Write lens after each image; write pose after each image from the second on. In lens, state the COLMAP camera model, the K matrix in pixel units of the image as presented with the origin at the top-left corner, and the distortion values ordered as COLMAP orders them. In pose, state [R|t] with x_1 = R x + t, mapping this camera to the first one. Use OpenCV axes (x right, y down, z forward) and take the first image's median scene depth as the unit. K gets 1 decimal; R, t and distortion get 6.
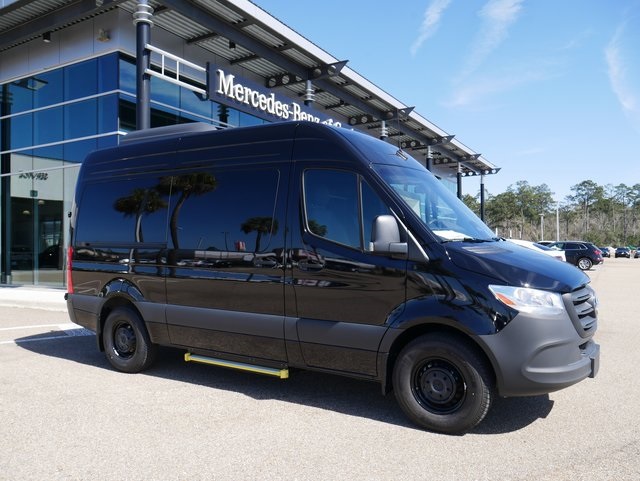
lens RADIAL K [[536.2, 0, 320.0], [0, 536.2, 240.5], [0, 0, 1]] dist [-0.022960, -0.011984]
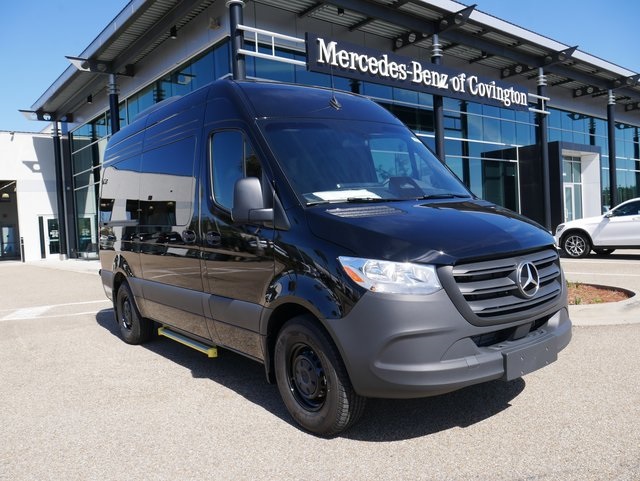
lens RADIAL K [[536.2, 0, 320.0], [0, 536.2, 240.5], [0, 0, 1]] dist [-0.022960, -0.011984]
pose [[0.931295, -0.028593, -0.363143, 0.151129], [0.047889, 0.997872, 0.044245, 0.006065], [0.361105, -0.058595, 0.930682, 0.065785]]
